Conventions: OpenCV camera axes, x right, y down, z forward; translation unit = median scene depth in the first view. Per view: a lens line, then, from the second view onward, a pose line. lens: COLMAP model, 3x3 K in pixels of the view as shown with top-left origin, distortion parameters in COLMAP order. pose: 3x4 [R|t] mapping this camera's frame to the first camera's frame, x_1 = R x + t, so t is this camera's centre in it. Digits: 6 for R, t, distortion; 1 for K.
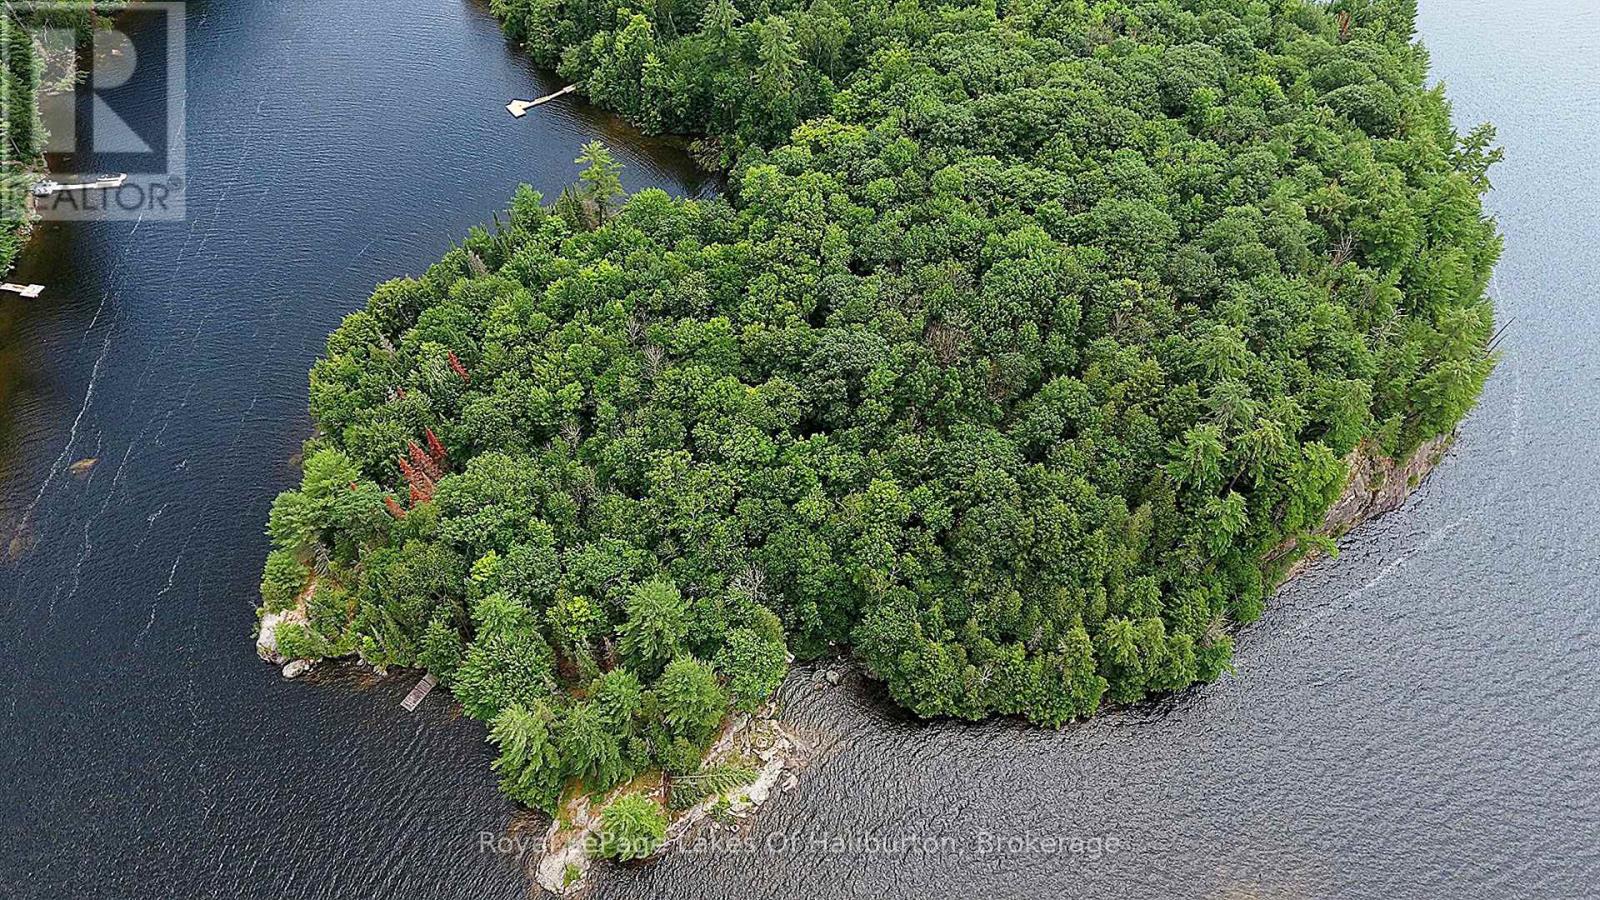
lens RADIAL K [[948.3, 0, 789.2], [0, 948.3, 458.8], [0, 0, 1]] dist [-0.006622, 0.002630]
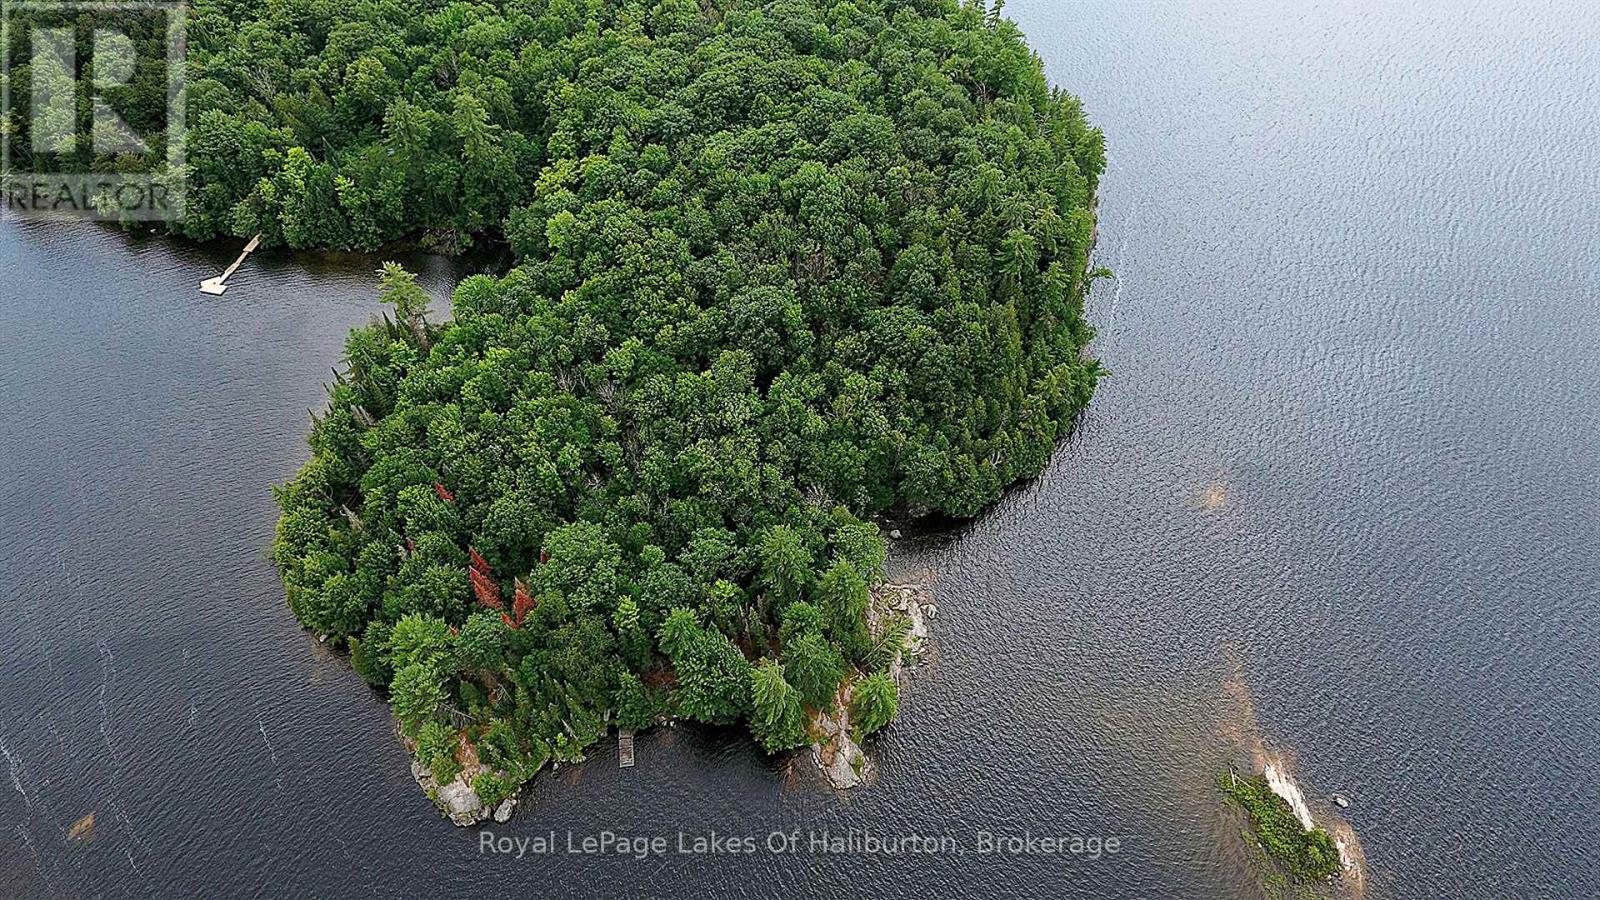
lens RADIAL K [[948.3, 0, 795.6], [0, 948.3, 448.0], [0, 0, 1]] dist [-0.006622, 0.002630]
pose [[0.768496, -0.495941, 0.404296, -0.471384], [0.503928, 0.858483, 0.095204, -0.048837], [-0.394297, 0.130572, 0.909660, -0.093350]]
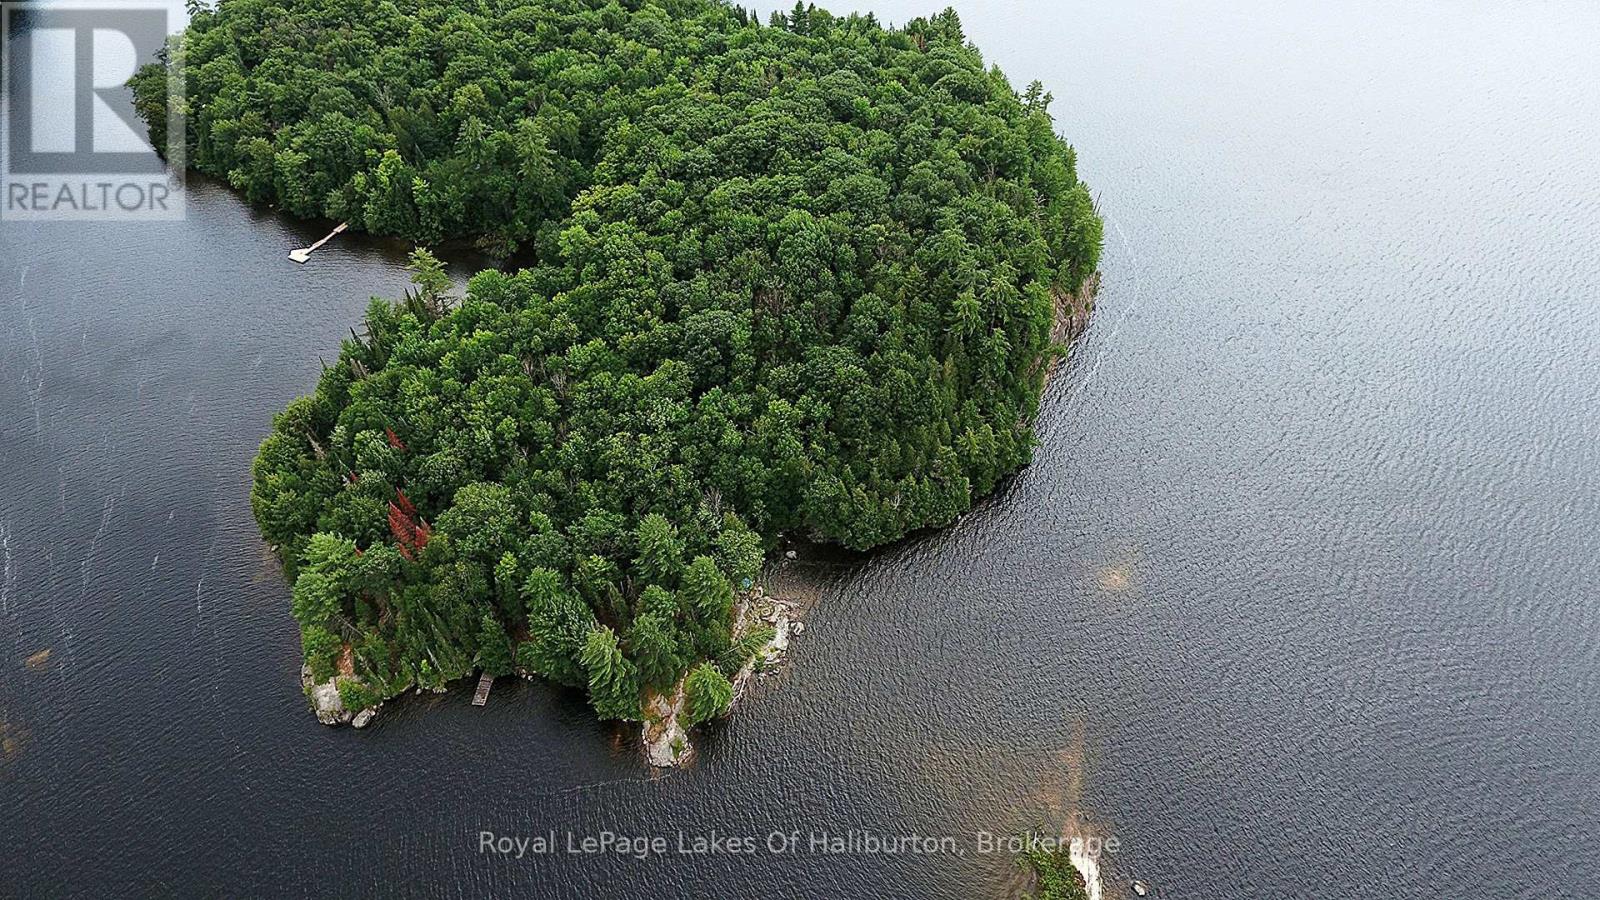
lens RADIAL K [[948.3, 0, 796.1], [0, 948.3, 448.2], [0, 0, 1]] dist [-0.006622, 0.002630]
pose [[0.894501, -0.321789, 0.310353, -0.288157], [0.353639, 0.933999, -0.050844, 0.151194], [-0.273508, 0.155233, 0.949261, -0.252838]]
